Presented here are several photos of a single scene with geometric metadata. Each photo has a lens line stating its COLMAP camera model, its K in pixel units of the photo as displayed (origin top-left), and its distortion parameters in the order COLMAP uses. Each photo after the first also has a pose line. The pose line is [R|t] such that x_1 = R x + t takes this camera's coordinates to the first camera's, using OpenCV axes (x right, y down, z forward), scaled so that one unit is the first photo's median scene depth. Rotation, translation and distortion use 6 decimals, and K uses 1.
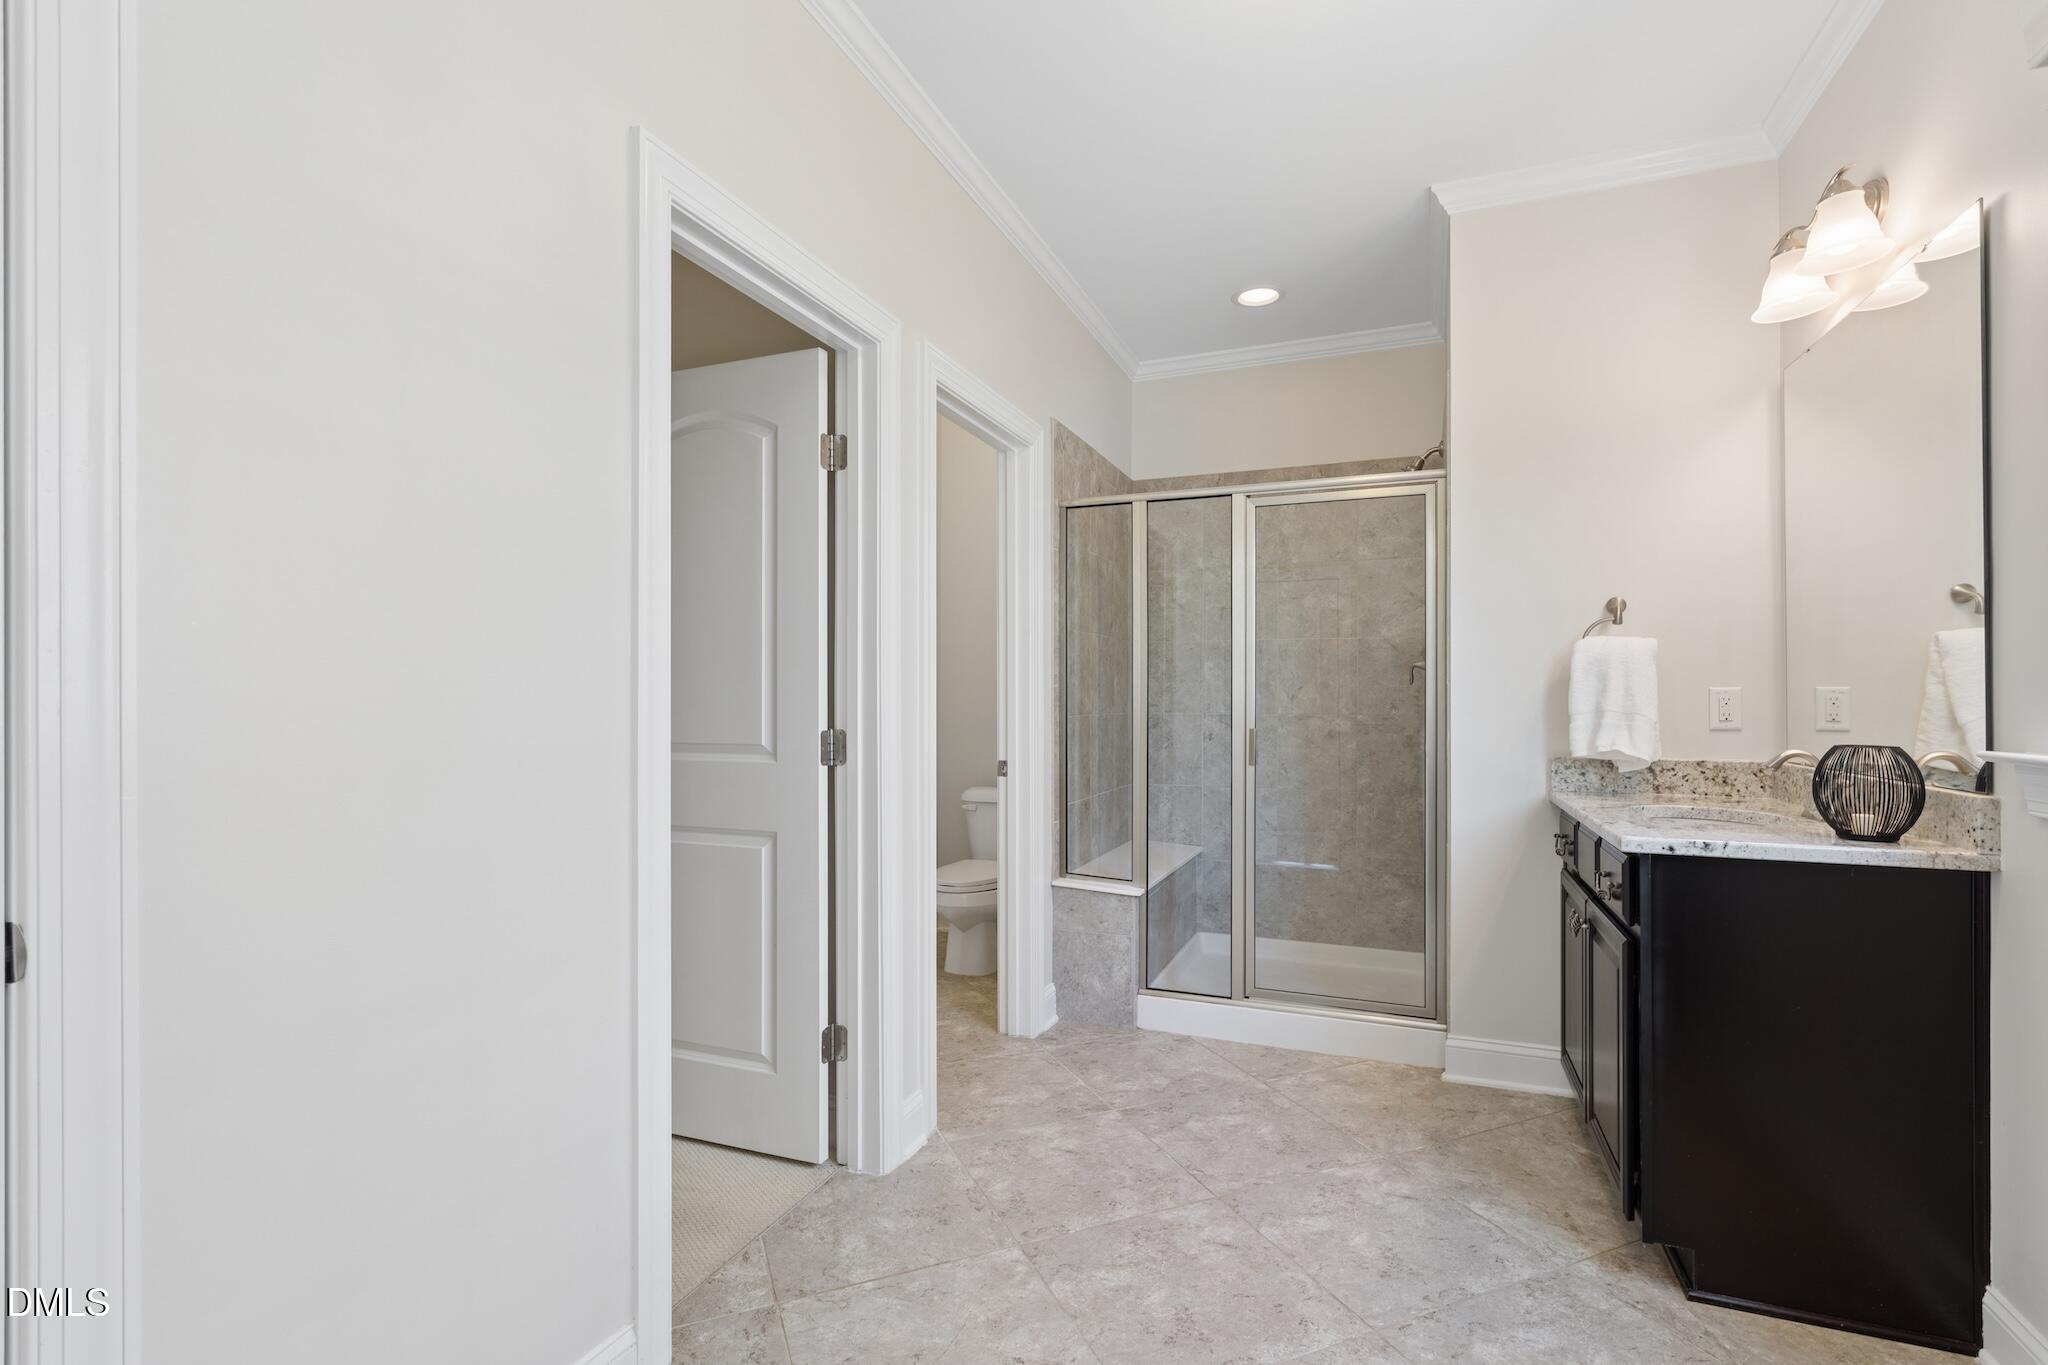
lens RADIAL K [[944.0, 0, 1025.7], [0, 944.0, 692.3], [0, 0, 1]] dist [-0.000713, 0.004076]
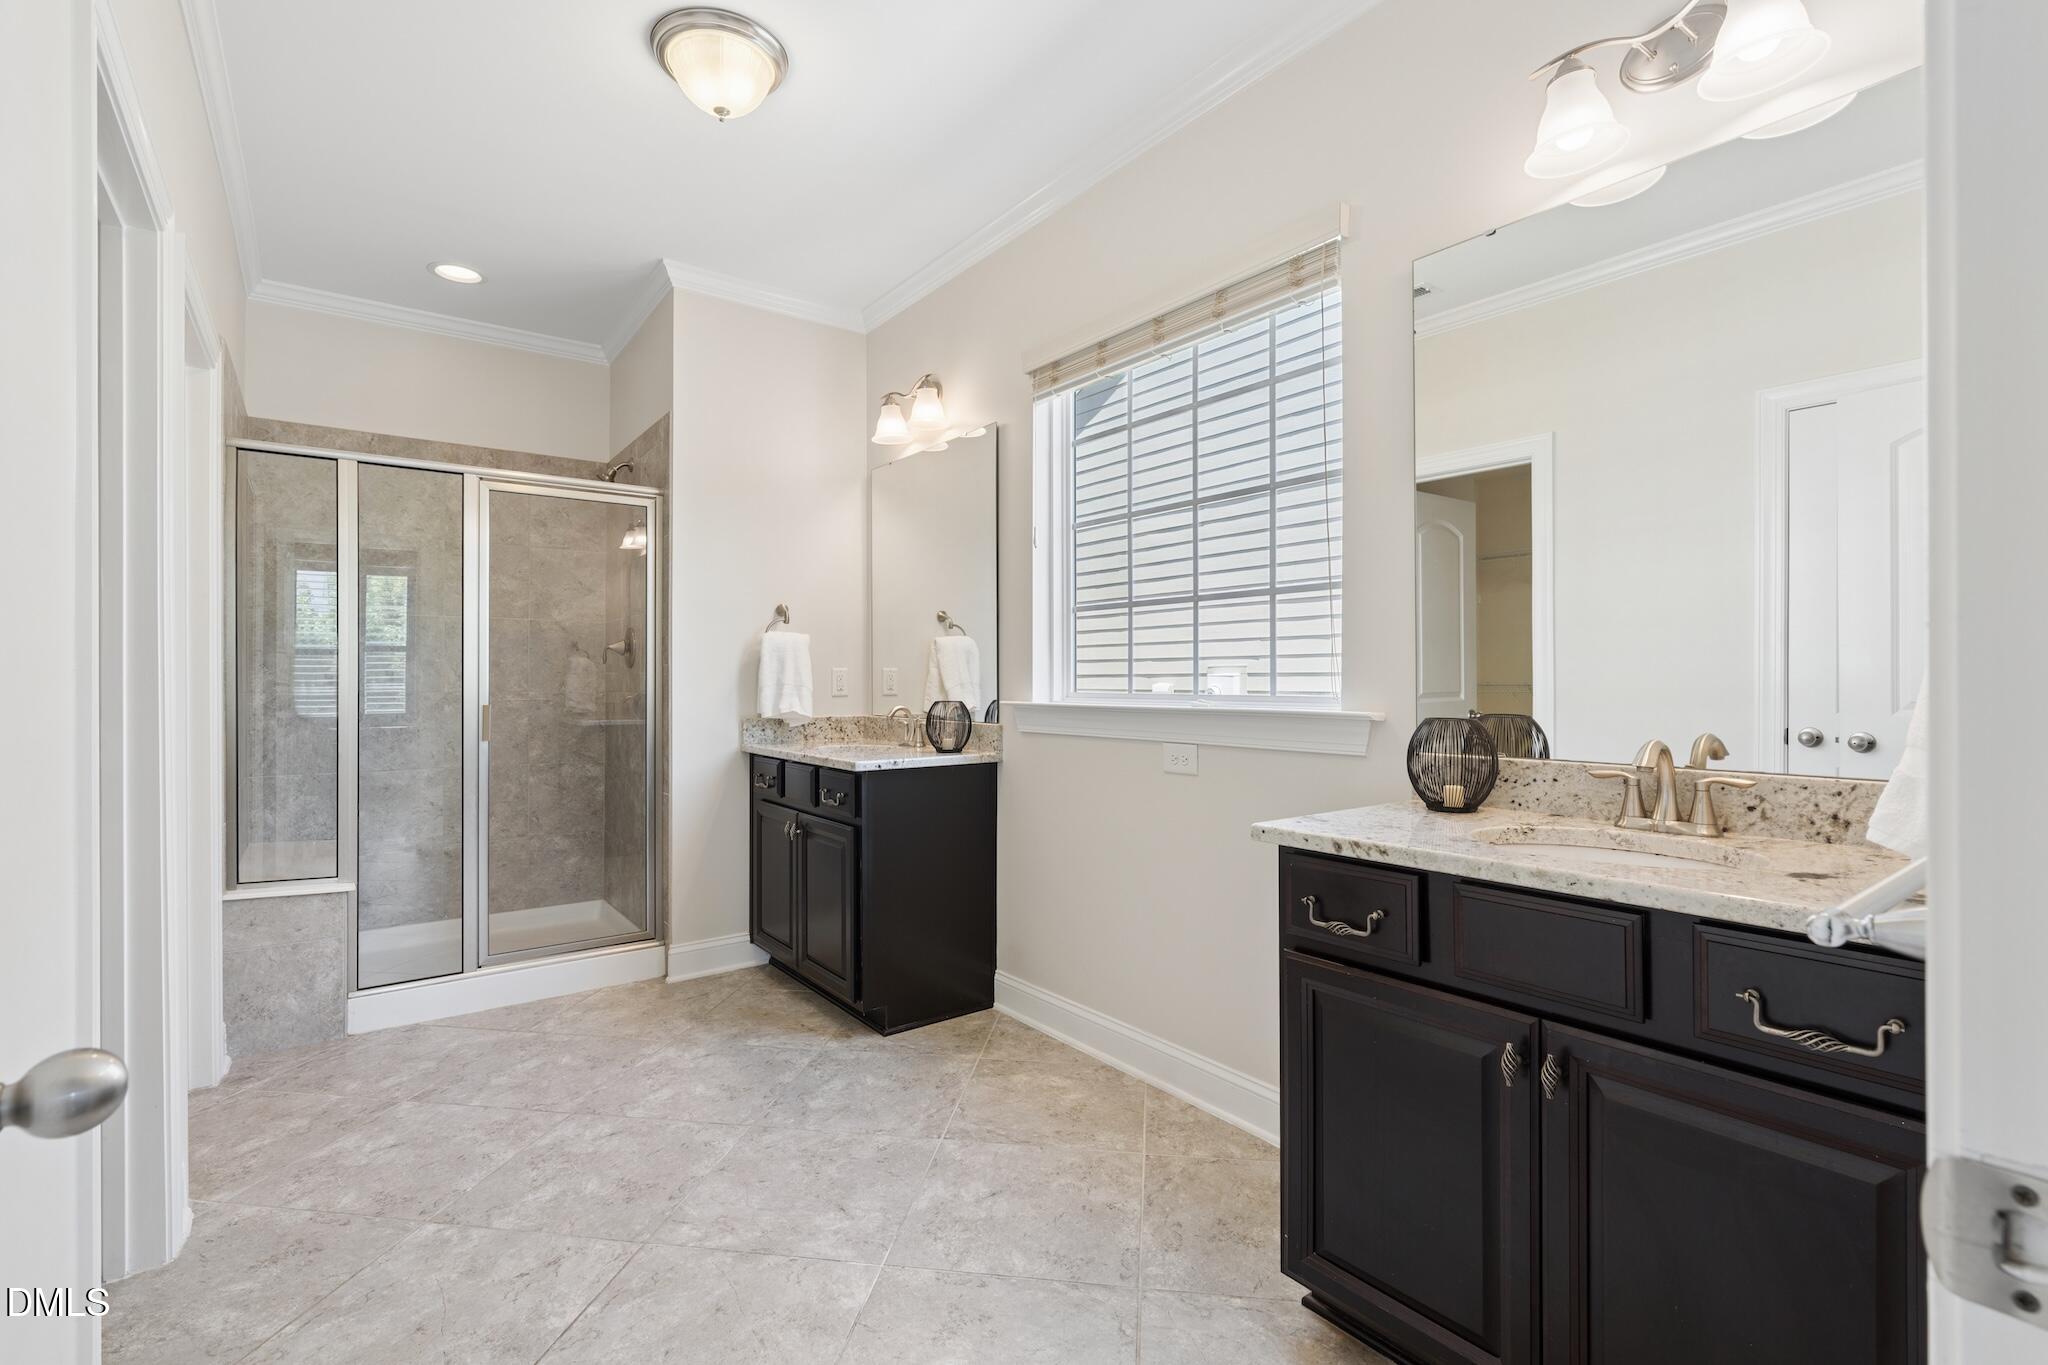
lens RADIAL K [[944.0, 0, 1028.6], [0, 944.0, 676.0], [0, 0, 1]] dist [-0.000713, 0.004076]
pose [[0.511859, -0.000676, 0.859069, -0.414401], [-0.004029, 0.999987, 0.003187, 0.001168], [-0.859060, -0.005092, 0.511849, -0.044177]]
